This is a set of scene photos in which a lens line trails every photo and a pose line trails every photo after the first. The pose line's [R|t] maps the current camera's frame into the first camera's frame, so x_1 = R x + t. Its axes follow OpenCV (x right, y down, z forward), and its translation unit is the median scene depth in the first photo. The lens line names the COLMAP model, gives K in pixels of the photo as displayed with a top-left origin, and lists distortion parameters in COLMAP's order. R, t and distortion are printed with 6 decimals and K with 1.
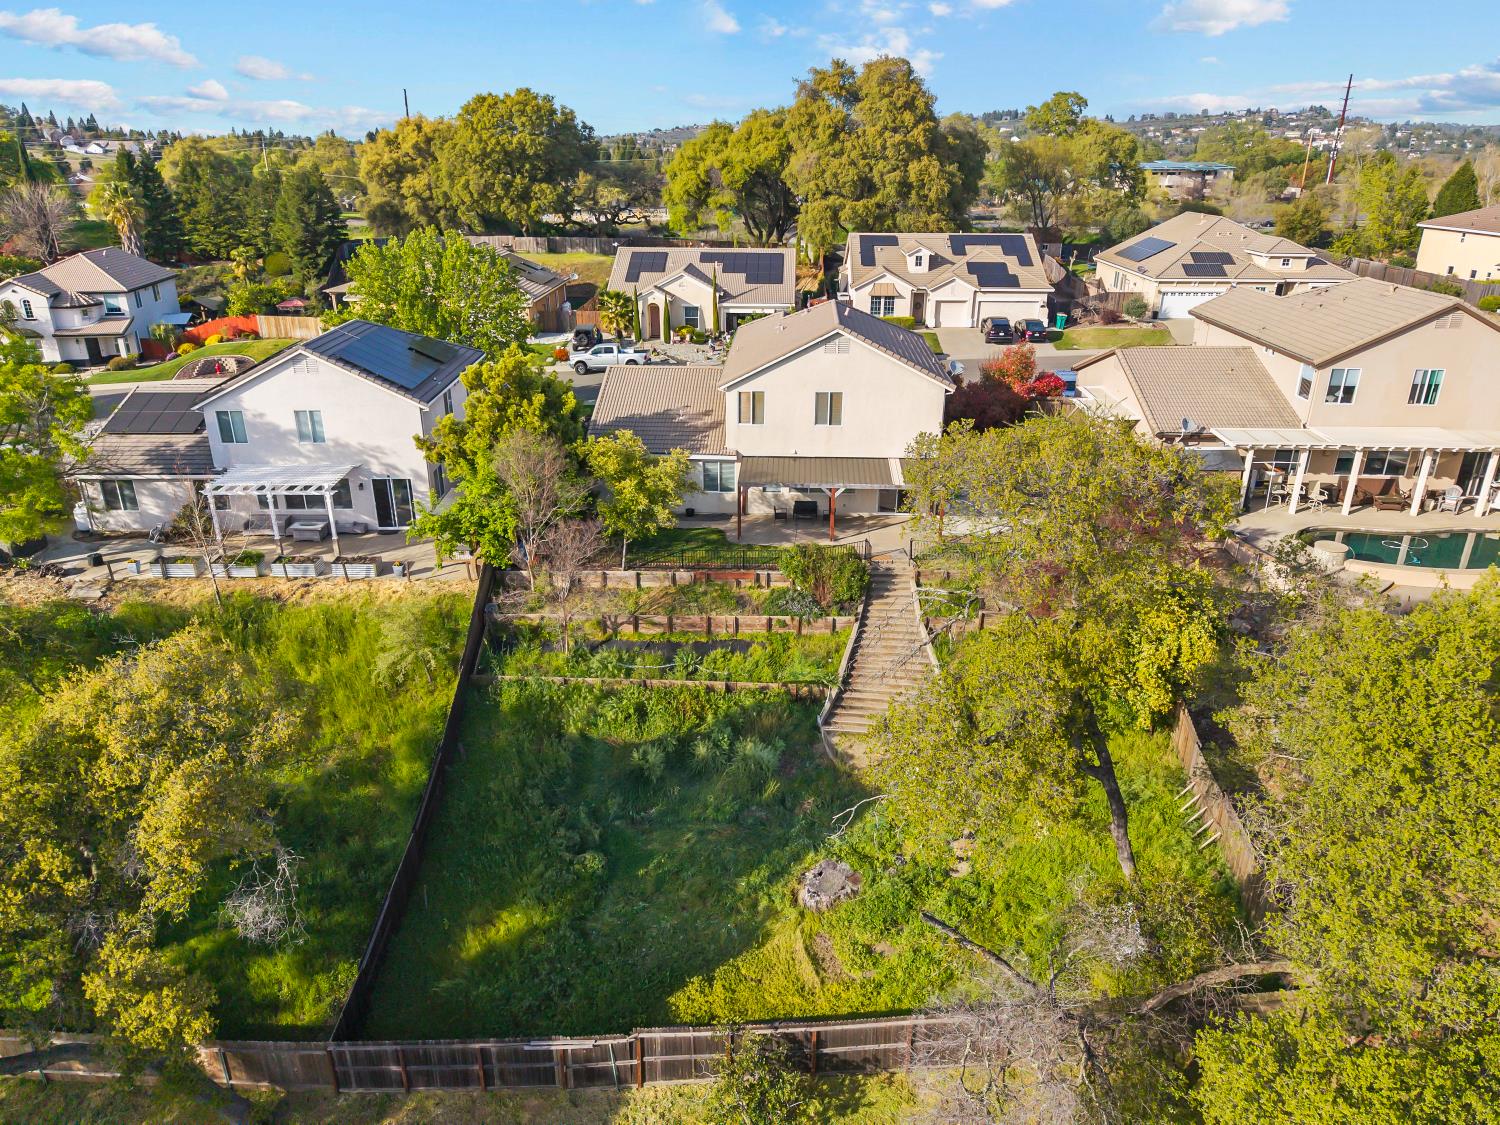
lens RADIAL K [[1026.6, 0, 756.6], [0, 1026.6, 569.1], [0, 0, 1]] dist [0.024171, -0.018812]
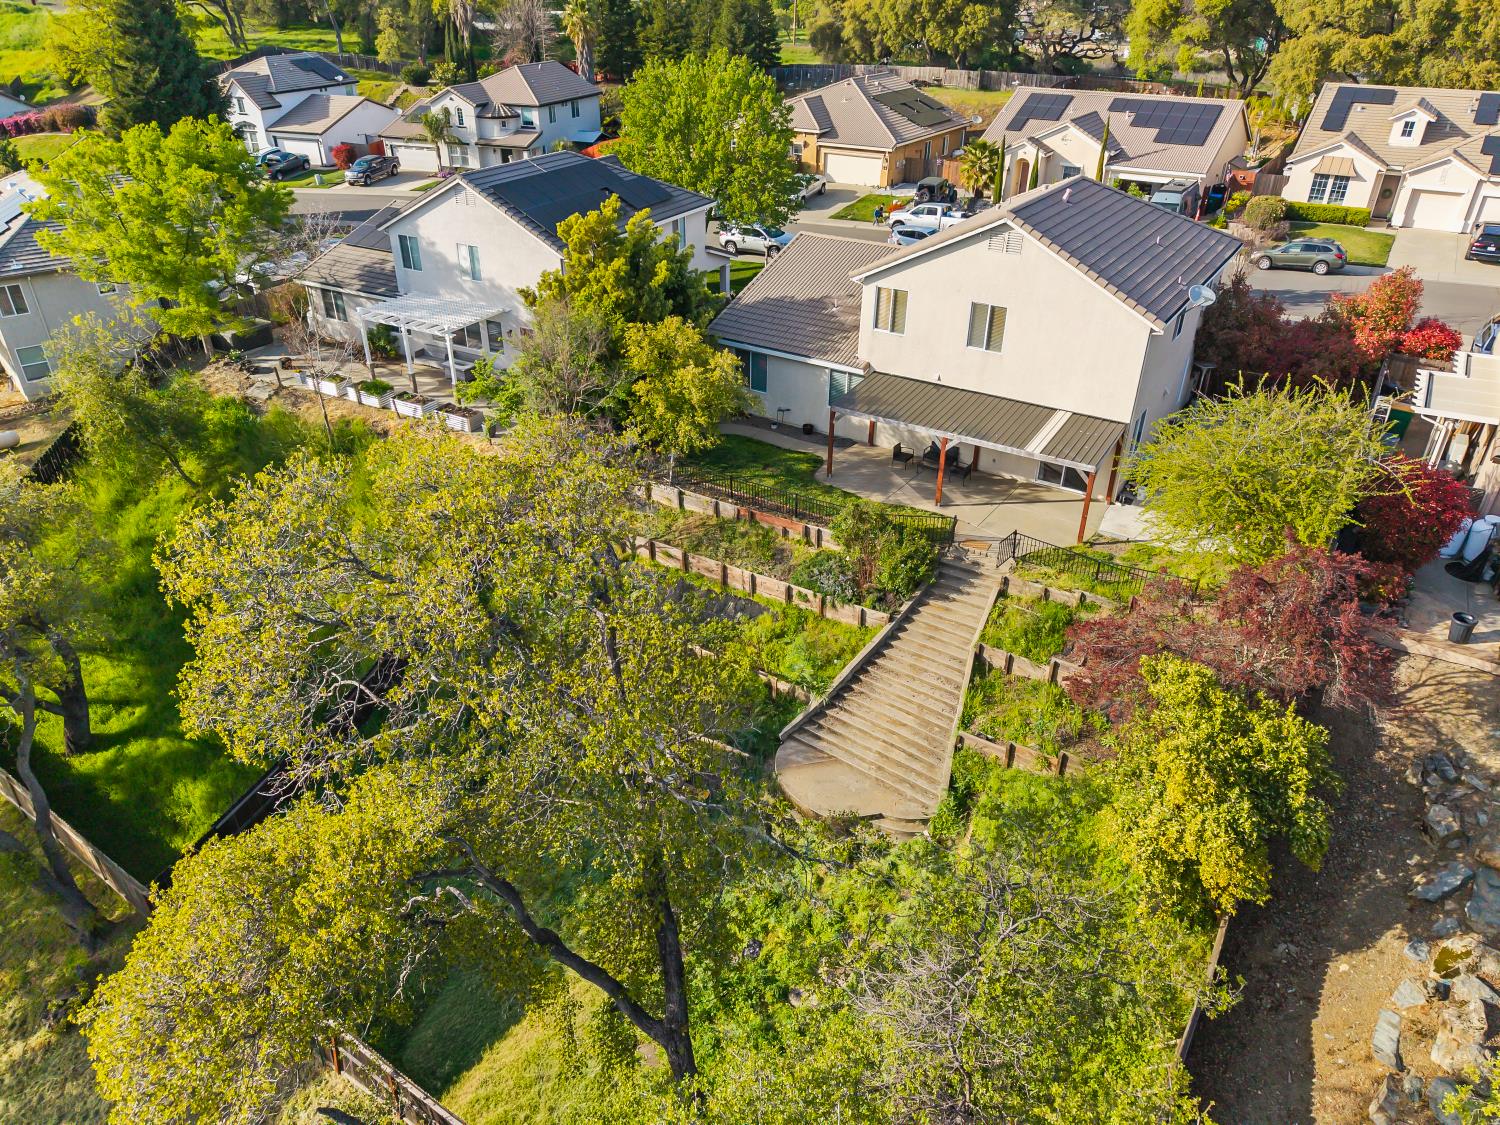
lens RADIAL K [[1026.6, 0, 736.3], [0, 1026.6, 572.3], [0, 0, 1]] dist [0.024171, -0.018812]
pose [[0.864841, 0.258582, -0.430332, 0.143011], [-0.195850, 0.963013, 0.185062, -0.045848], [0.462269, -0.075768, 0.883497, 0.131457]]
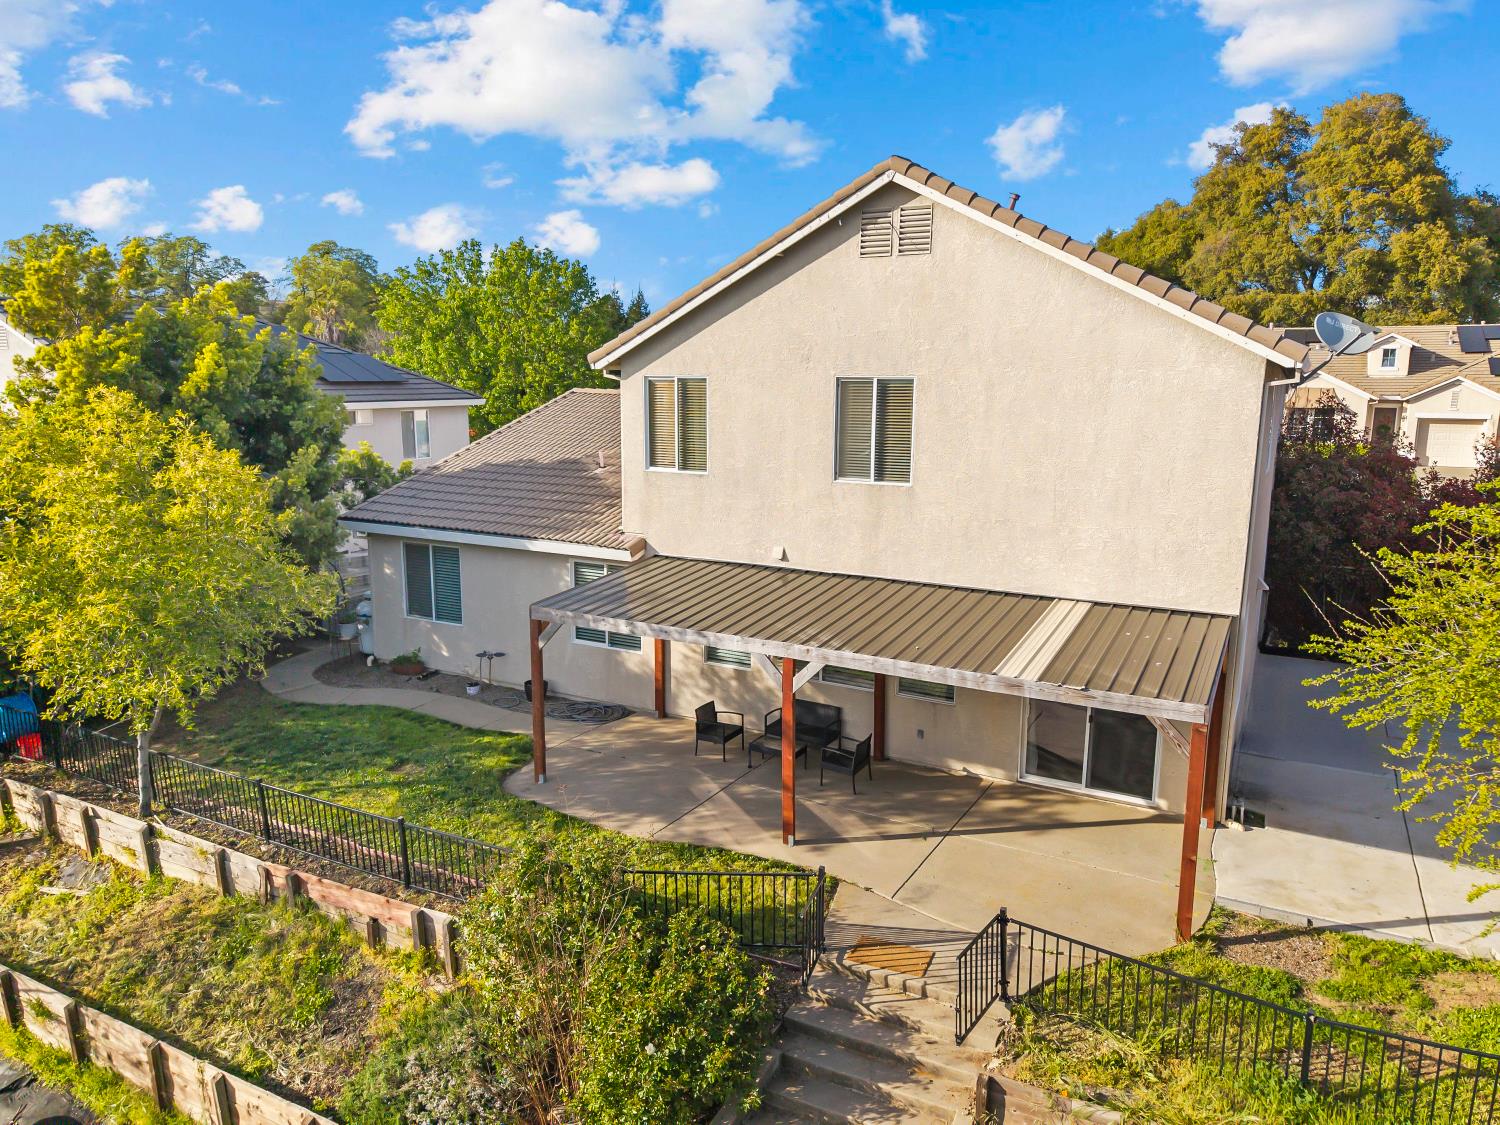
lens RADIAL K [[1026.6, 0, 739.9], [0, 1026.6, 561.8], [0, 0, 1]] dist [0.024171, -0.018812]
pose [[0.897098, 0.082762, -0.434011, 0.091832], [-0.170940, 0.970818, -0.168205, -0.026935], [0.407425, 0.225086, 0.885066, 0.361587]]
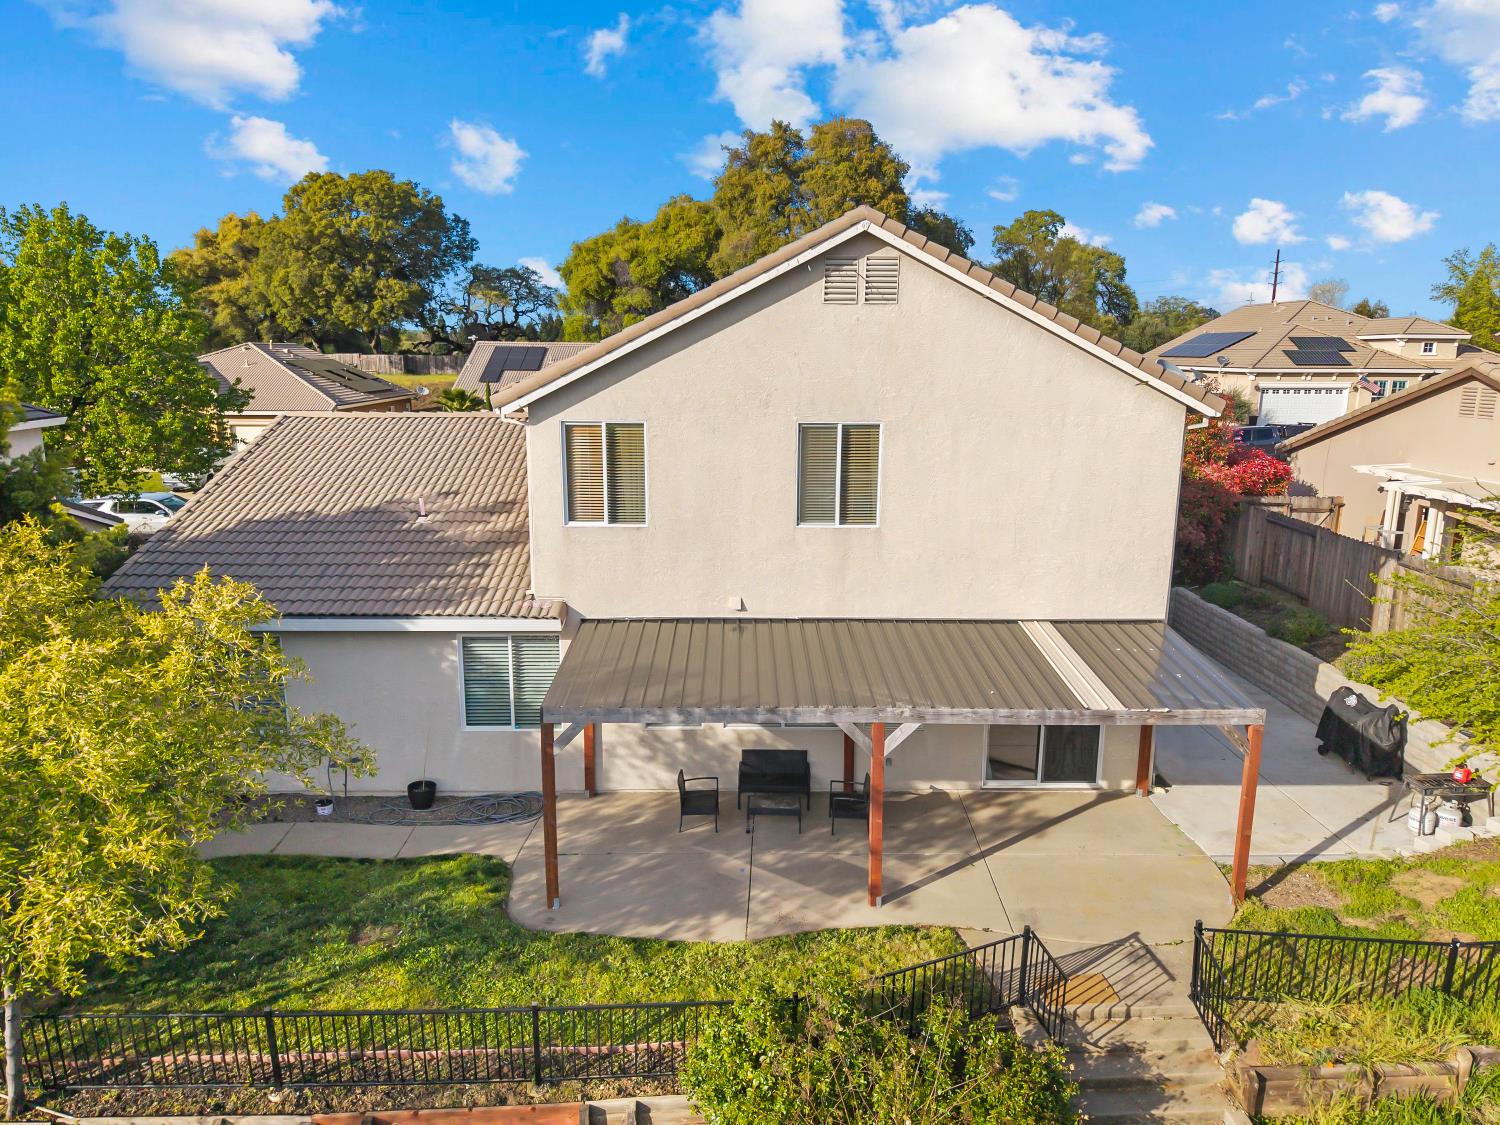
lens RADIAL K [[1026.6, 0, 764.1], [0, 1026.6, 564.9], [0, 0, 1]] dist [0.024171, -0.018812]
pose [[0.997452, -0.009542, 0.070700, 0.011450], [0.022011, 0.983828, -0.177756, -0.035685], [-0.067860, 0.178859, 0.981532, 0.352163]]
